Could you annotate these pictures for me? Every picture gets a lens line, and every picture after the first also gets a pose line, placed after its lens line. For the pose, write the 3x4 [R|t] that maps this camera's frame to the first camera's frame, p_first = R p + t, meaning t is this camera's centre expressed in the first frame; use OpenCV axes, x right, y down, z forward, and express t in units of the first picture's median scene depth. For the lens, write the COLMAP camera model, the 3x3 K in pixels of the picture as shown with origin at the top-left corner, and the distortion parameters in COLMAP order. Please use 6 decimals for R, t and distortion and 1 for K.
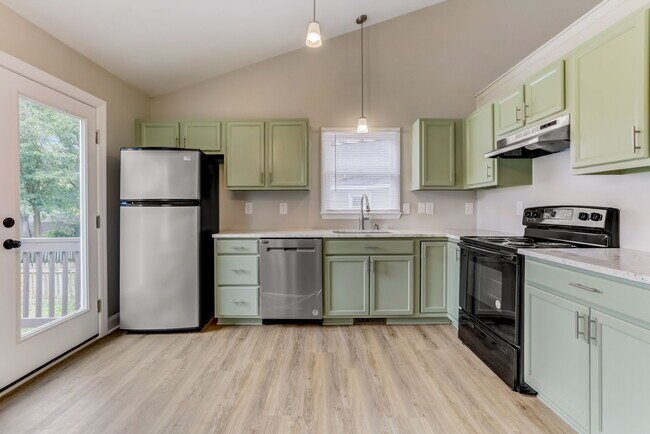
lens RADIAL K [[302.8, 0, 311.6], [0, 302.8, 207.1], [0, 0, 1]] dist [-0.040105, 0.025276]
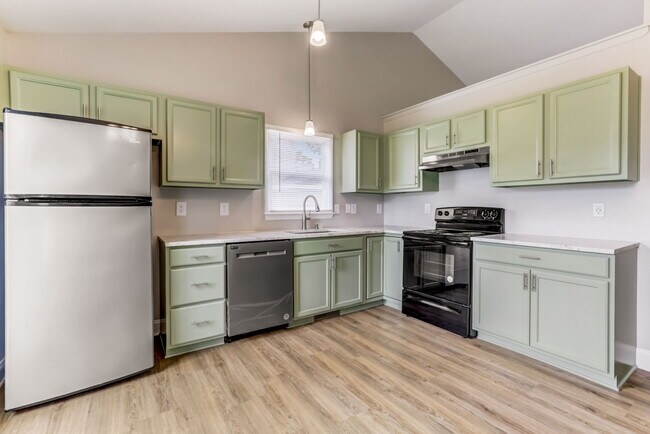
lens RADIAL K [[305.4, 0, 324.3], [0, 305.4, 209.5], [0, 0, 1]] dist [-0.042764, 0.025827]
pose [[0.823271, -0.002095, 0.567644, -0.435965], [-0.001854, 0.999978, 0.006380, -0.000067], [-0.567645, -0.006305, 0.823249, 0.131983]]
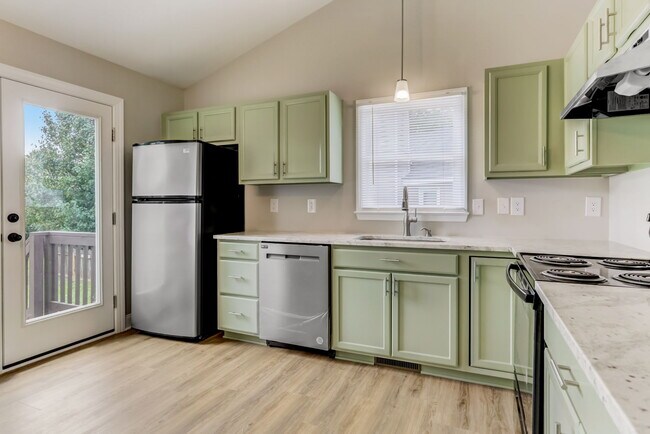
lens RADIAL K [[356.8, 0, 313.8], [0, 356.8, 204.8], [0, 0, 1]] dist [-0.021861, 0.000393]
pose [[0.917713, 0.001597, -0.397240, 0.357928], [-0.000841, 0.999997, 0.002076, -0.000684], [0.397242, -0.001571, 0.917712, 0.156713]]
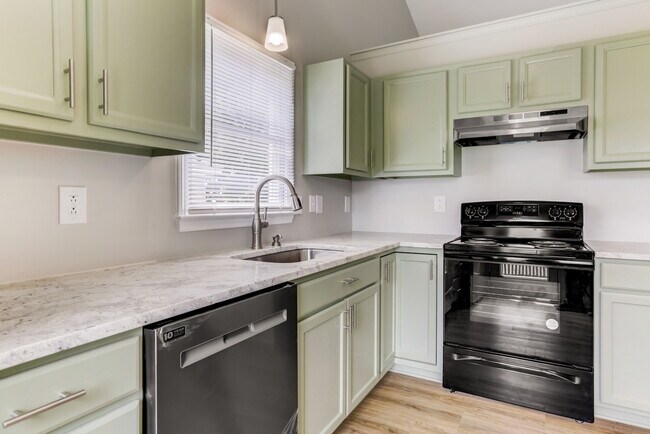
lens RADIAL K [[380.3, 0, 331.4], [0, 380.3, 205.5], [0, 0, 1]] dist [0.000959, 0.000156]
pose [[0.470577, -0.004319, 0.882348, -0.379968], [-0.002975, 0.999975, 0.006481, 0.001817], [-0.882354, -0.005675, 0.470552, 0.723672]]
